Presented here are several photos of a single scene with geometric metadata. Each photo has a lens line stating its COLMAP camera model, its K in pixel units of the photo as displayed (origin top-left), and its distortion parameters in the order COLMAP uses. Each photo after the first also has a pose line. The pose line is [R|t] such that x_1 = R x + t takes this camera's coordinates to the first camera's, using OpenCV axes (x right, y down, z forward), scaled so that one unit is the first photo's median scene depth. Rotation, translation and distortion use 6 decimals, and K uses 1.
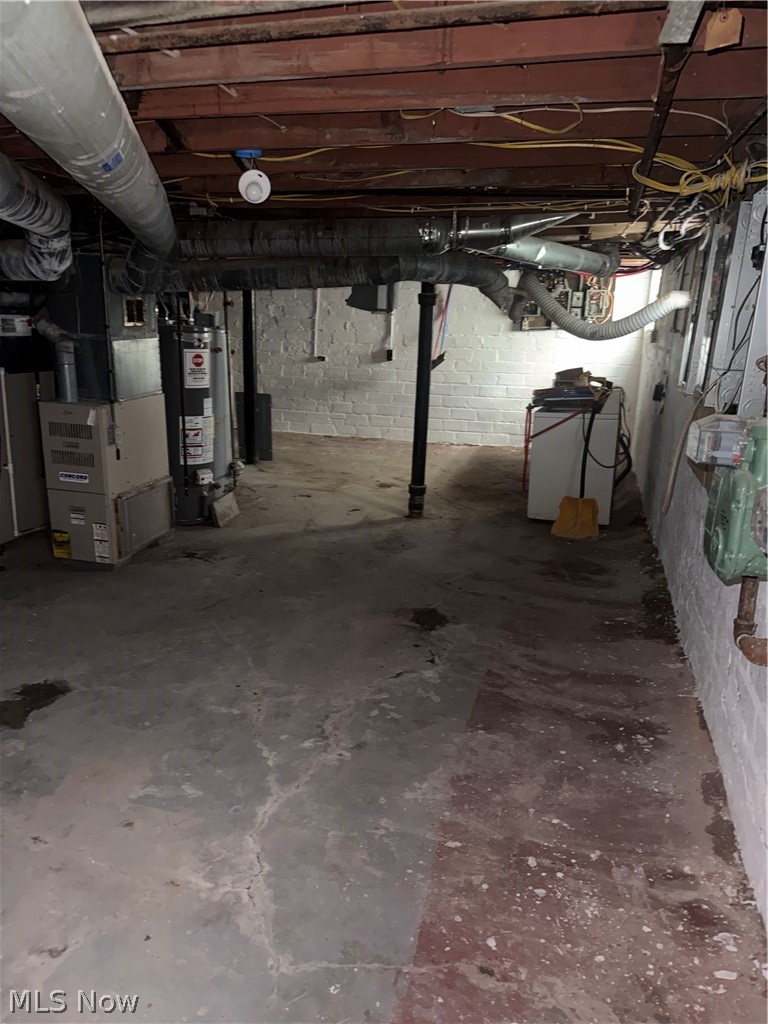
lens RADIAL K [[731.0, 0, 382.2], [0, 731.0, 506.8], [0, 0, 1]] dist [0.043964, -0.057970]
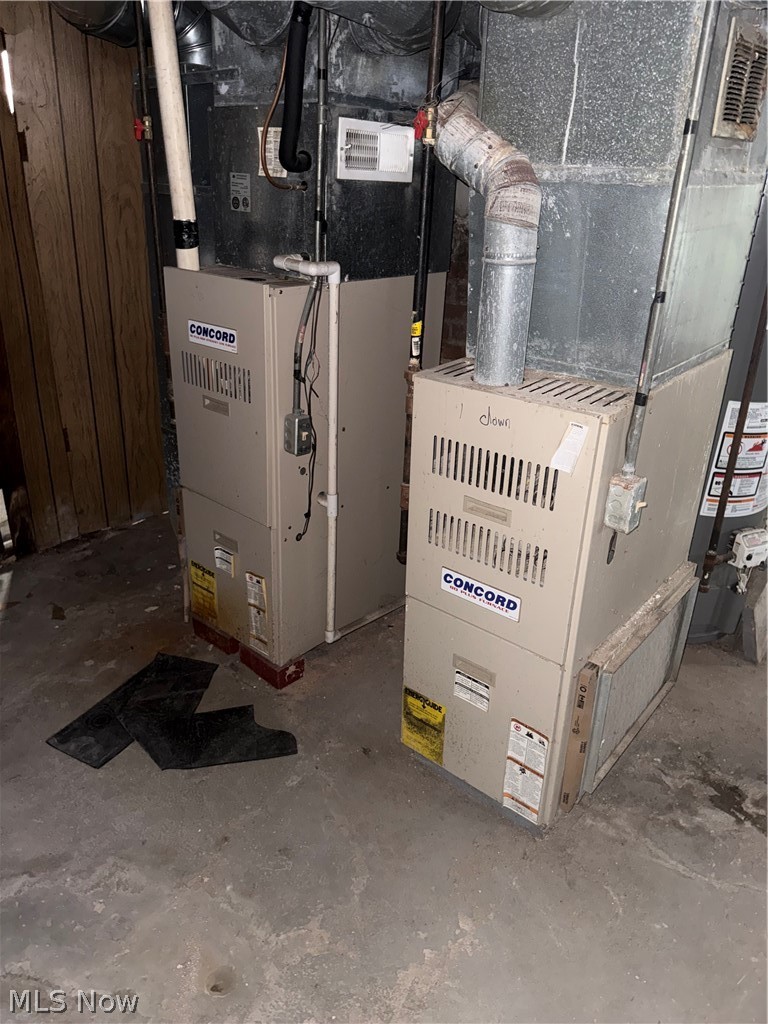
lens RADIAL K [[731.0, 0, 388.5], [0, 731.0, 514.6], [0, 0, 1]] dist [0.043964, -0.057970]
pose [[0.907561, 0.179118, -0.379803, -0.324233], [-0.109569, 0.974142, 0.197592, -0.140557], [0.405374, -0.137712, 0.903718, 0.652274]]
